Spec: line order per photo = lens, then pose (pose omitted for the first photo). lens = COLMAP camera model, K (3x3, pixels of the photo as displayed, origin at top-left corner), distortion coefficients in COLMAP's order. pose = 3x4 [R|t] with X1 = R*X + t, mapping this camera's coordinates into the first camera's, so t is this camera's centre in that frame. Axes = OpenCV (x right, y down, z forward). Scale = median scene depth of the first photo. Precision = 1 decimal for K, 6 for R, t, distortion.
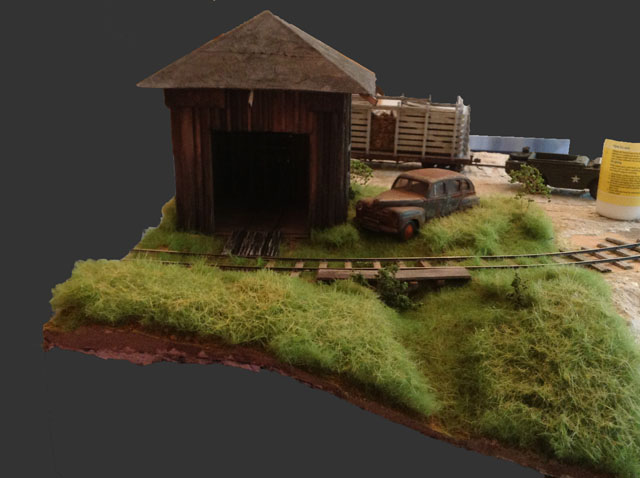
lens RADIAL K [[662.1, 0, 320.0], [0, 662.1, 239.0], [0, 0, 1]] dist [0.222856, -0.582048]
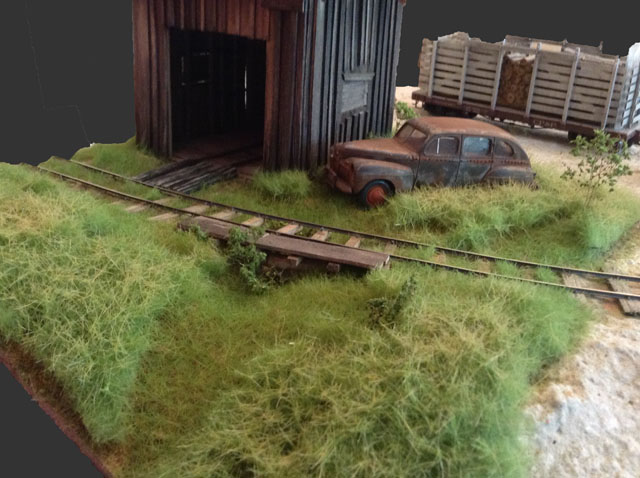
lens RADIAL K [[662.1, 0, 320.0], [0, 662.1, 239.0], [0, 0, 1]] dist [0.222856, -0.582048]
pose [[0.889638, 0.203713, -0.408712, 0.249600], [-0.186922, 0.979021, 0.081100, -0.008140], [0.416659, 0.004247, 0.909053, 0.218413]]
